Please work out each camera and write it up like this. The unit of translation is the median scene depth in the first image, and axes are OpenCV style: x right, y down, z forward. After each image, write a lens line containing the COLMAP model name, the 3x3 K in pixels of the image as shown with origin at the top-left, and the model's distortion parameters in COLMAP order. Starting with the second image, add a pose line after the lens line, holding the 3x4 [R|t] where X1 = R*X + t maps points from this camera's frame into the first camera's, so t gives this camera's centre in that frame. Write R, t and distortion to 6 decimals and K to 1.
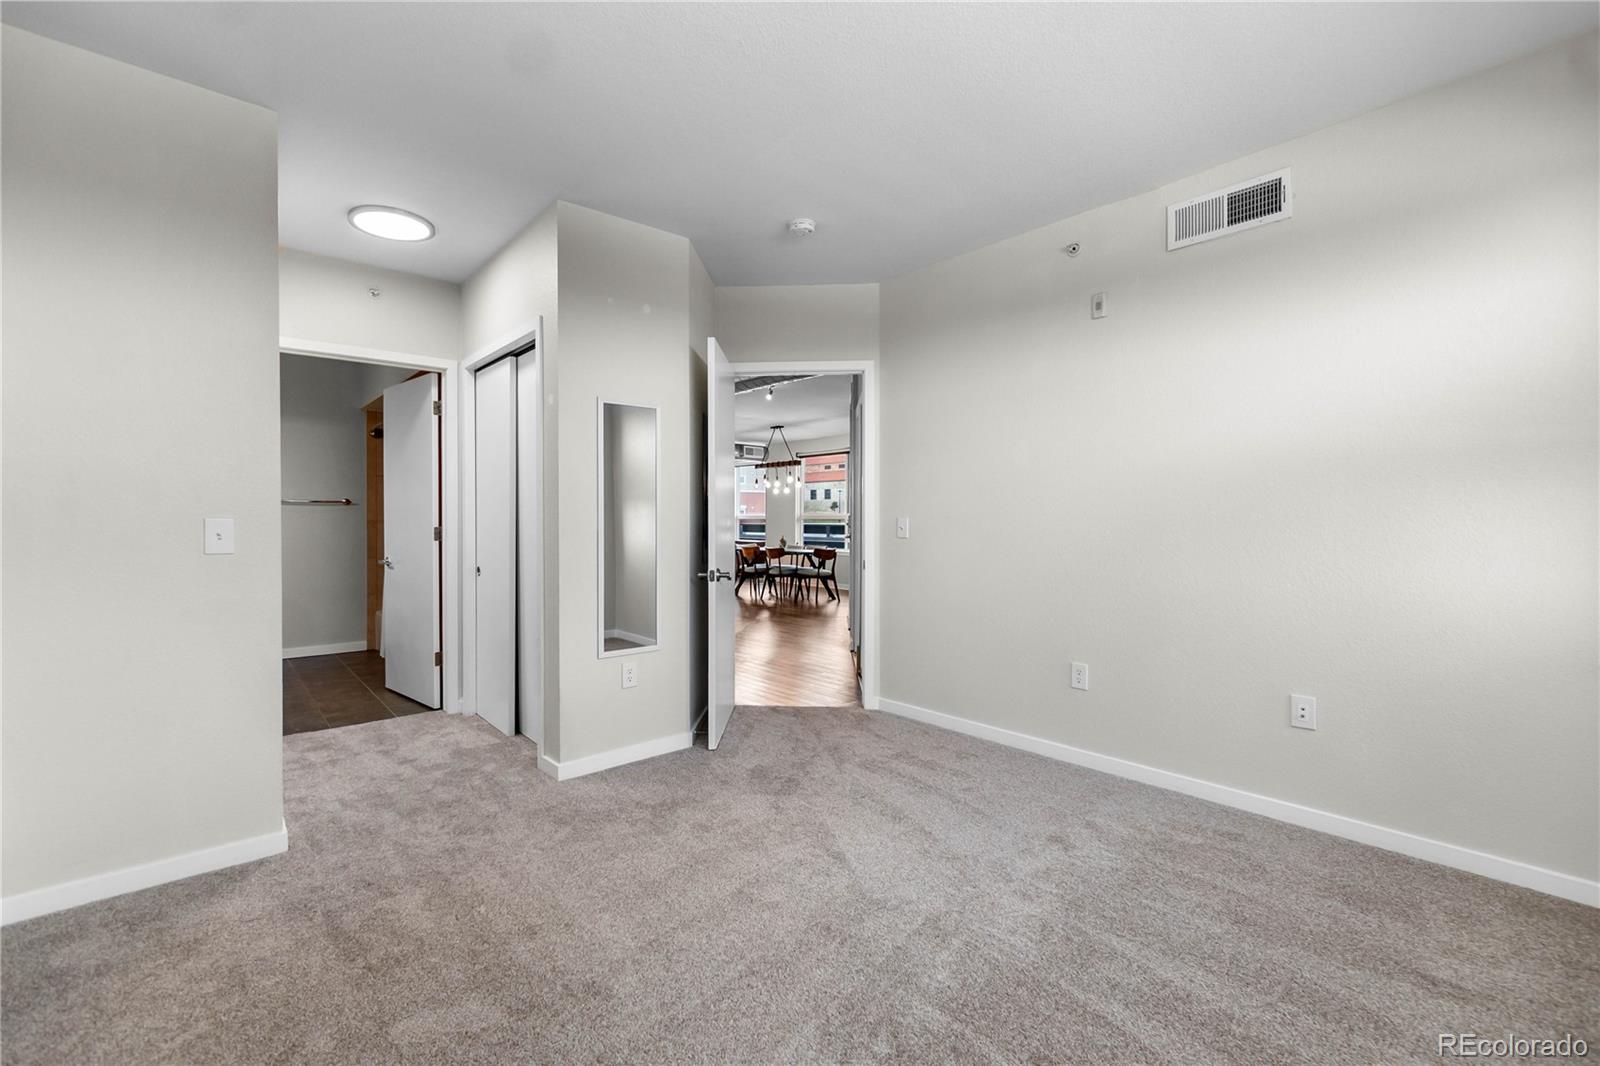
lens RADIAL K [[690.8, 0, 746.0], [0, 690.8, 534.7], [0, 0, 1]] dist [-0.004901, 0.000540]
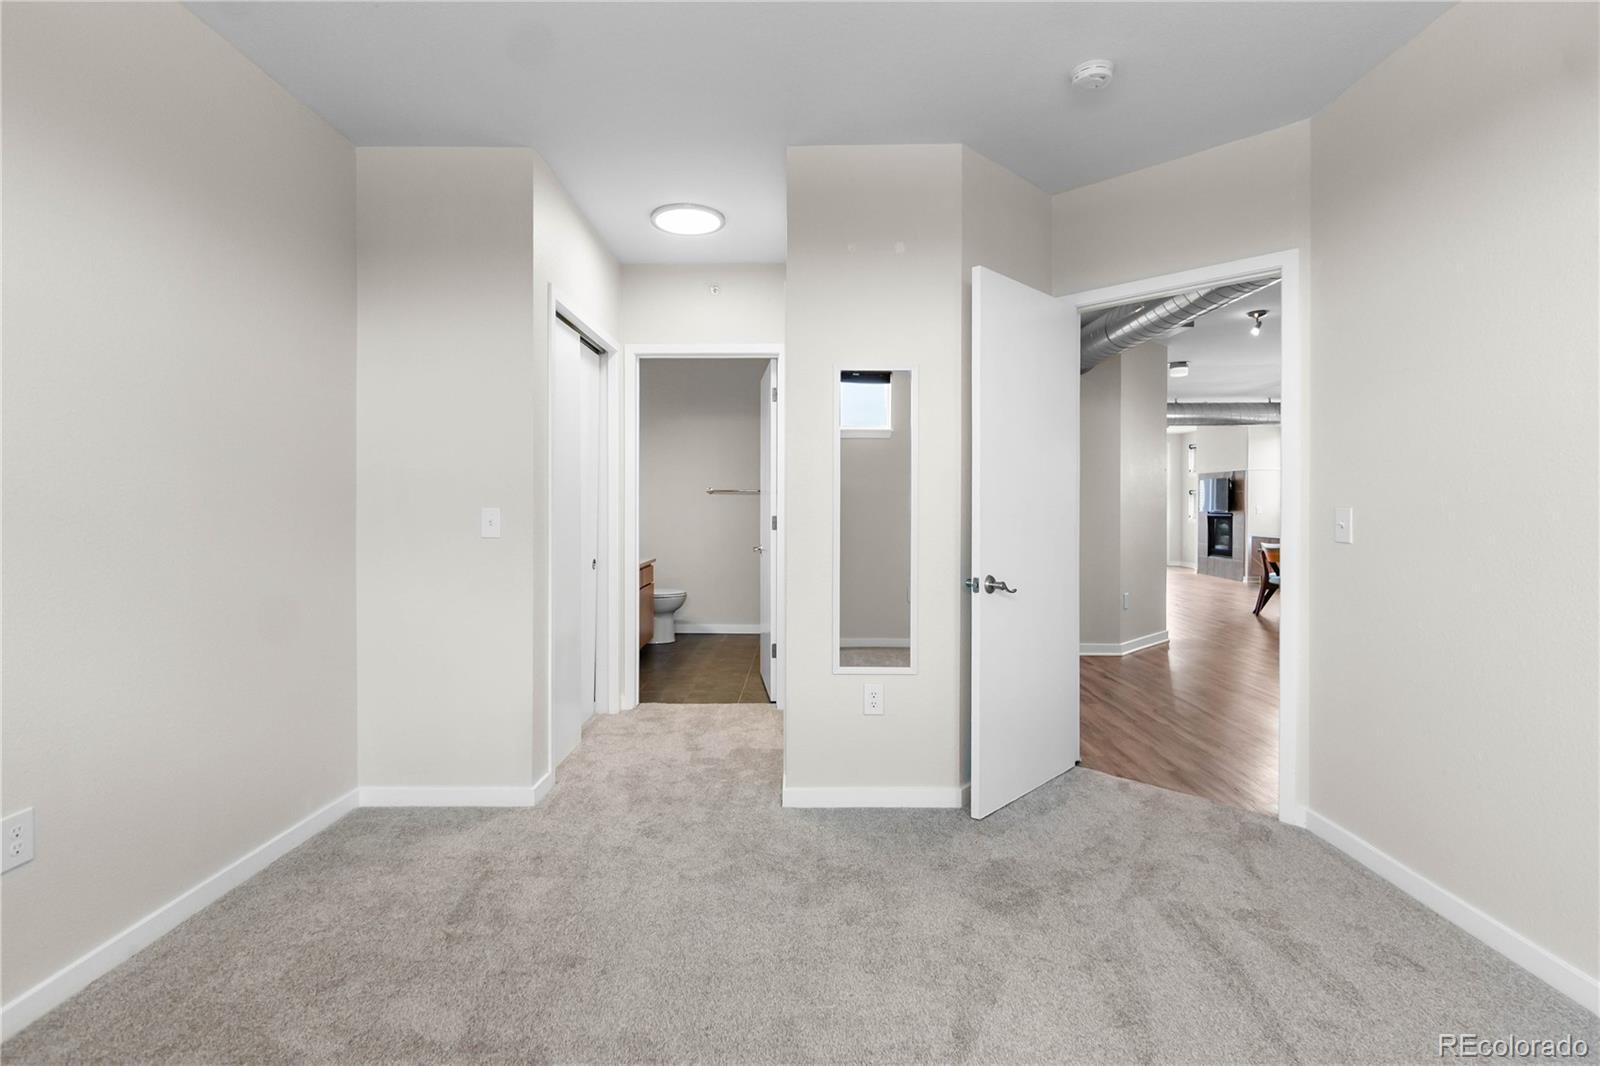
lens RADIAL K [[745.3, 0, 798.7], [0, 745.3, 516.4], [0, 0, 1]] dist [0.002674, -0.000456]
pose [[0.764309, 0.007832, -0.644802, 0.358575], [-0.017769, 0.999802, -0.008918, -0.004602], [0.644605, 0.018274, 0.764298, 0.285692]]
